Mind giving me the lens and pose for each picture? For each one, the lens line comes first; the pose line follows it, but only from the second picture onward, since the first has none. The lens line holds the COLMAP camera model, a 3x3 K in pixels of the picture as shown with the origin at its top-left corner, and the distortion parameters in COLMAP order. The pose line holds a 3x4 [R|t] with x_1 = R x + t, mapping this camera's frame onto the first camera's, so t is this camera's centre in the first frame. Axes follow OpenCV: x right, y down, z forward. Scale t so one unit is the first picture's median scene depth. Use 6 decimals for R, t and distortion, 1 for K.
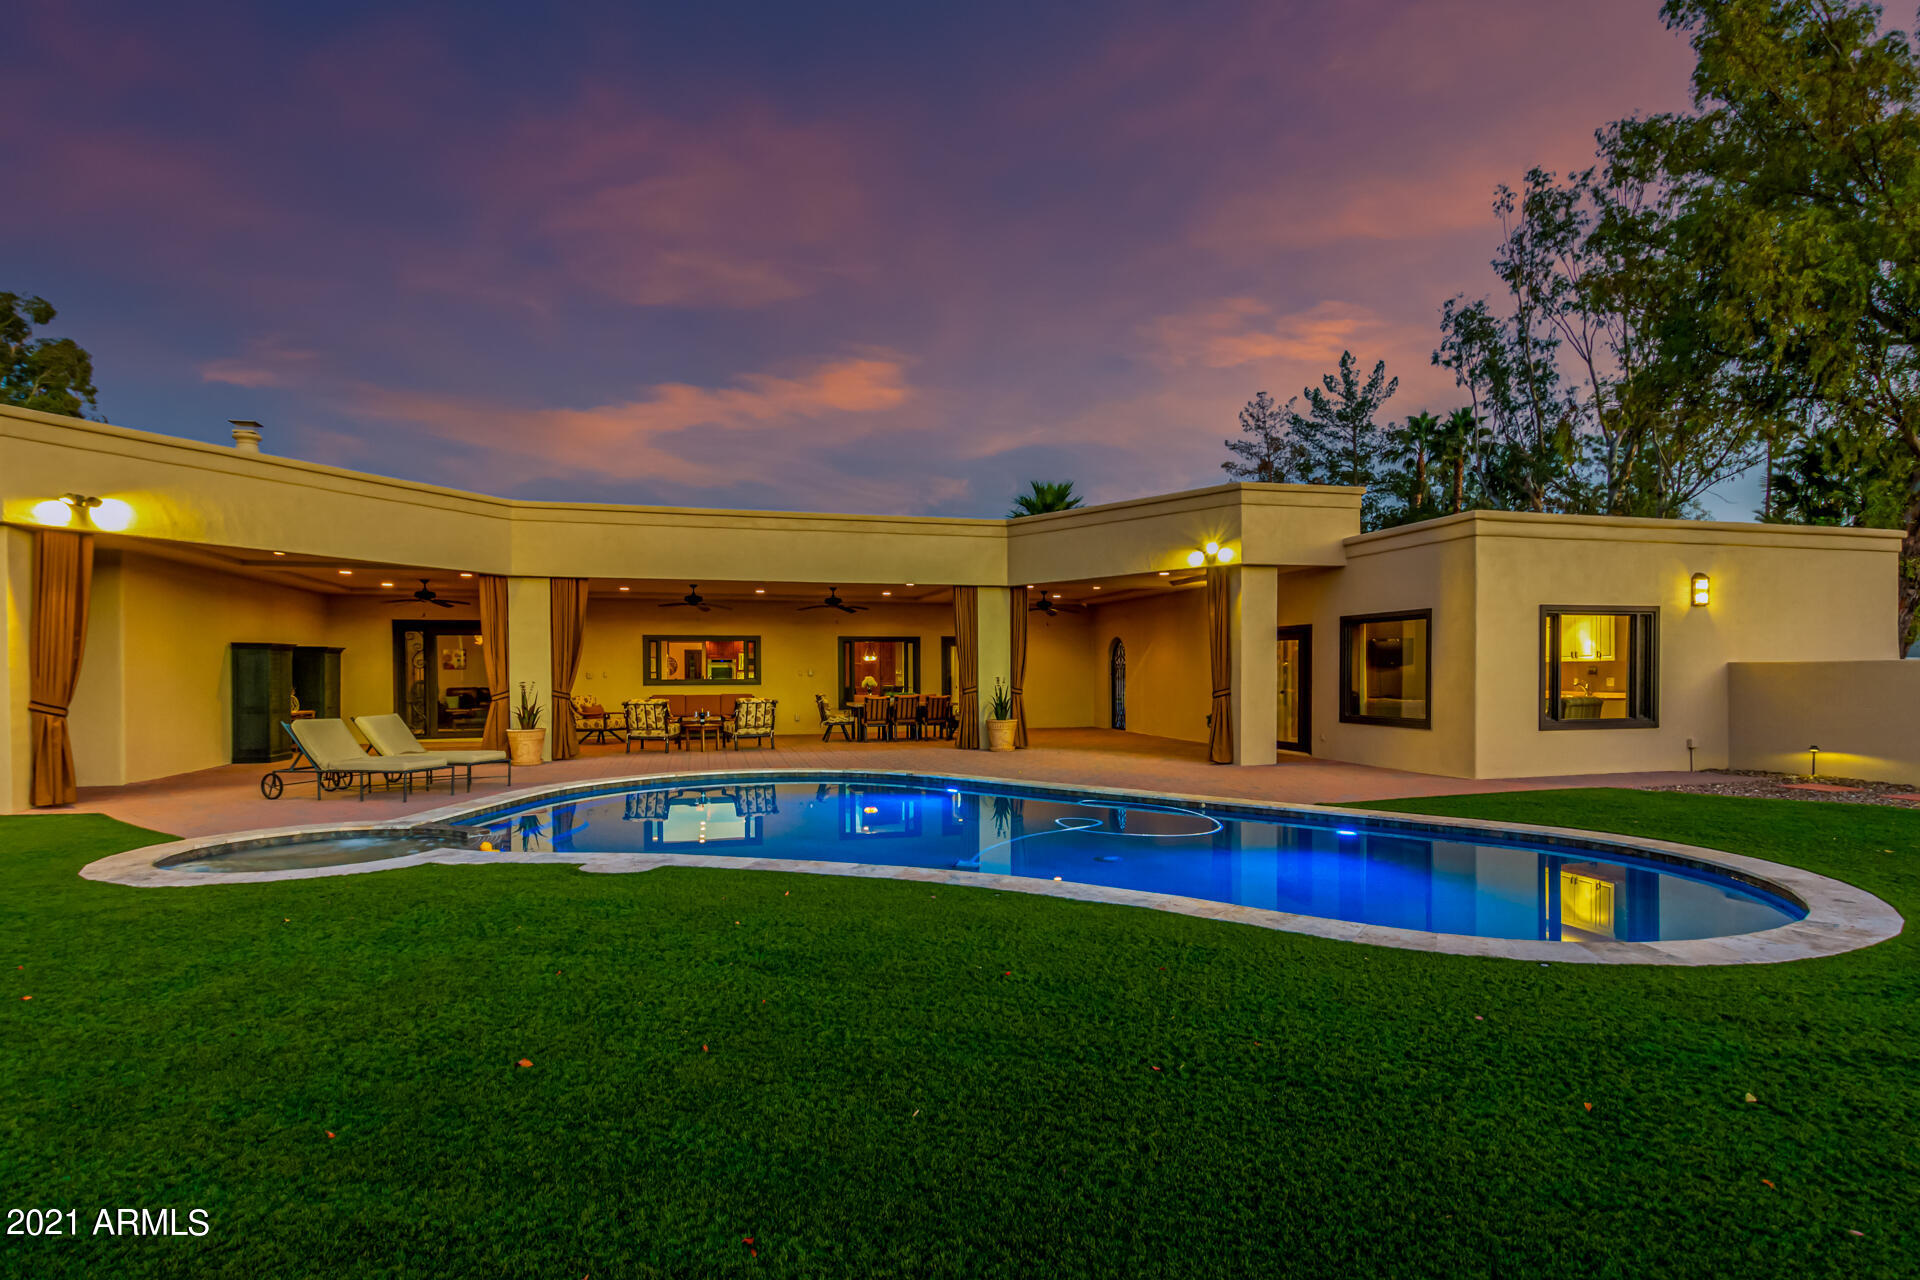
lens RADIAL K [[998.7, 0, 961.4], [0, 998.7, 686.9], [0, 0, 1]] dist [0.015270, 0.000095]
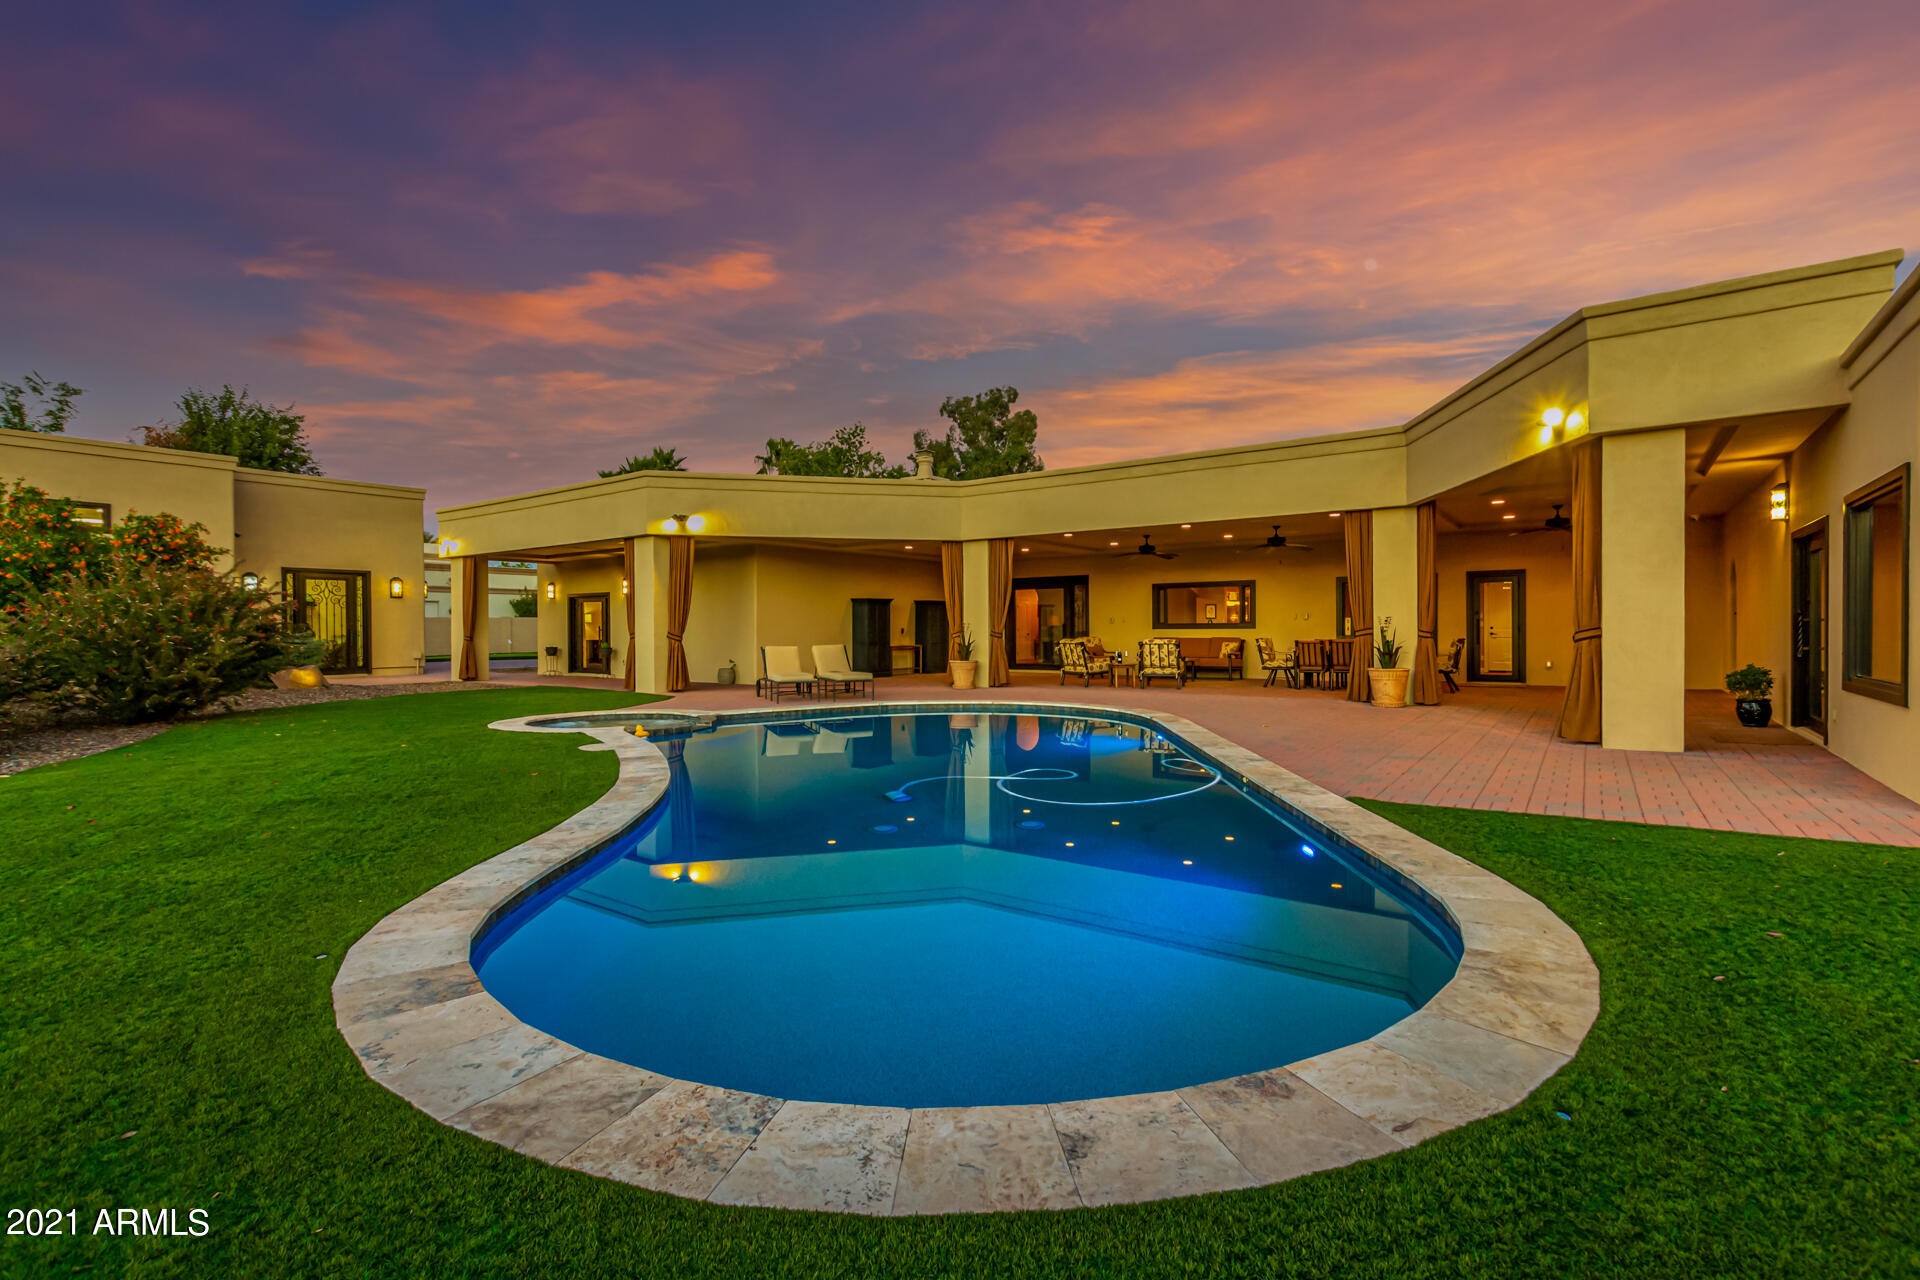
lens RADIAL K [[883.1, 0, 960.0], [0, 883.1, 640.0], [0, 0, 1]] dist [-0.001538, -0.000109]
pose [[0.613485, 0.010346, -0.789639, 0.431908], [-0.008702, 0.999942, 0.006340, 0.008679], [0.789658, 0.002982, 0.613540, 0.298749]]
